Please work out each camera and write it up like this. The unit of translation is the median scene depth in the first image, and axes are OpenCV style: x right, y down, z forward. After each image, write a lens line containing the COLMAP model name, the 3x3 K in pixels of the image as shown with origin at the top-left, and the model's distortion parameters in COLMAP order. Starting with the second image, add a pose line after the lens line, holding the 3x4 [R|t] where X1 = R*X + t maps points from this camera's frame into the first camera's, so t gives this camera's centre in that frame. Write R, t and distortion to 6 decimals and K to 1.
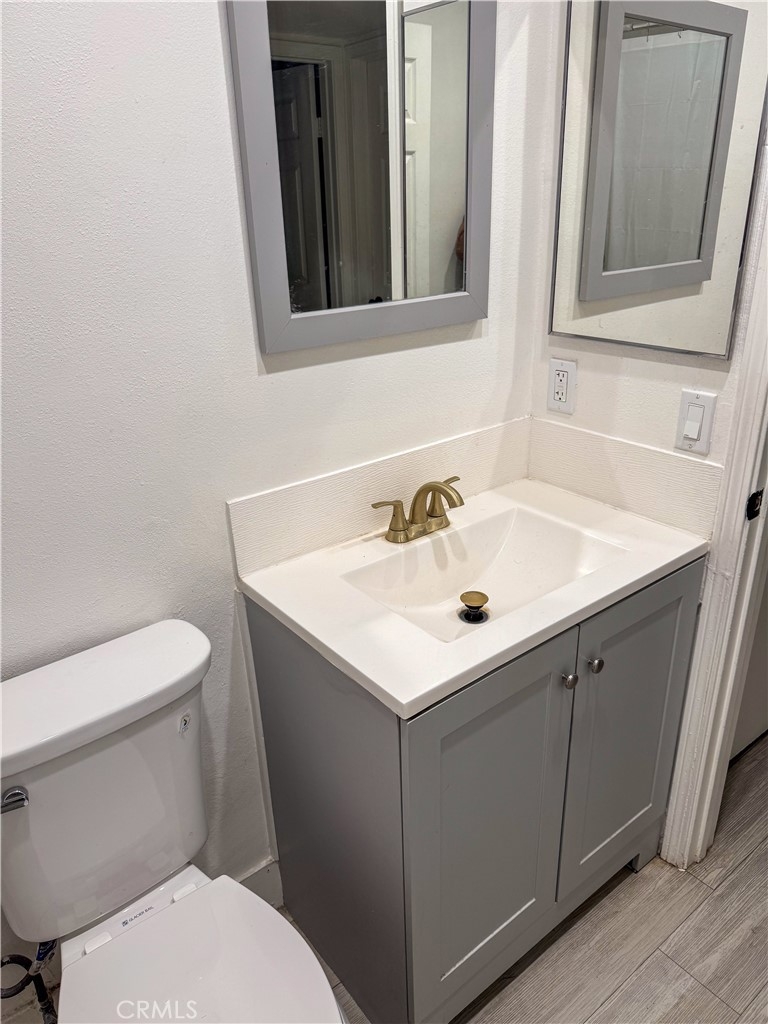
lens RADIAL K [[721.9, 0, 384.4], [0, 721.9, 511.5], [0, 0, 1]] dist [0.043589, -0.044894]
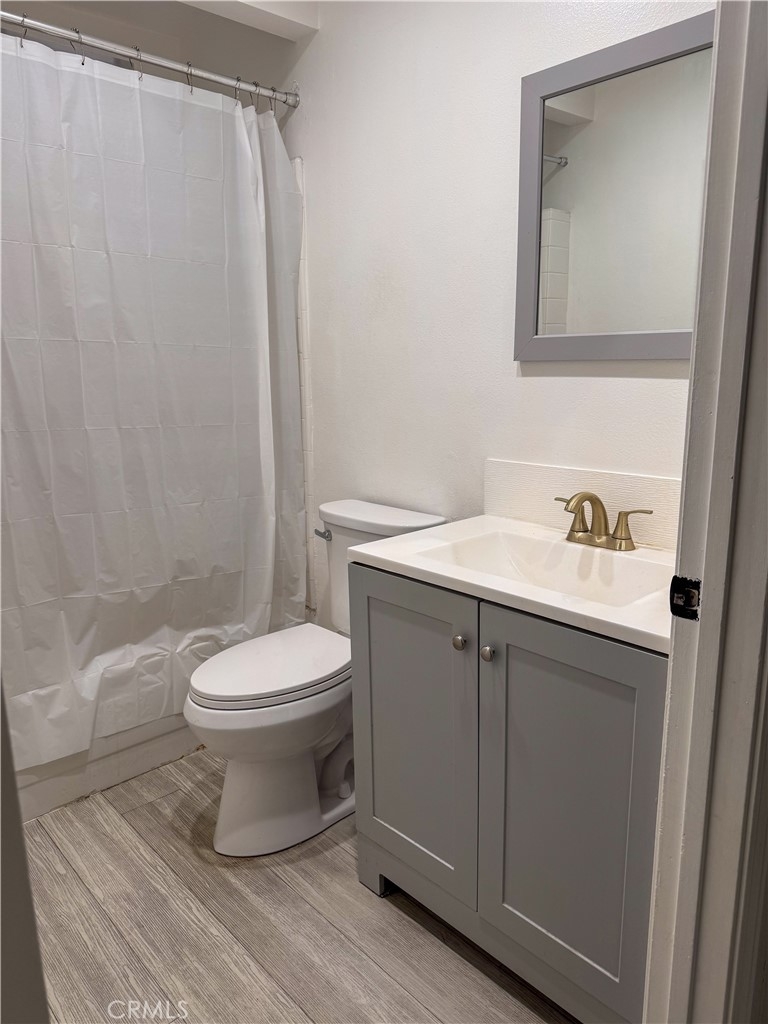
lens RADIAL K [[721.9, 0, 387.4], [0, 721.9, 511.0], [0, 0, 1]] dist [0.043589, -0.044894]
pose [[0.085651, 0.236539, -0.967839, 1.076708], [-0.392243, 0.900967, 0.185483, -0.096549], [0.915866, 0.363741, 0.169950, 0.525472]]
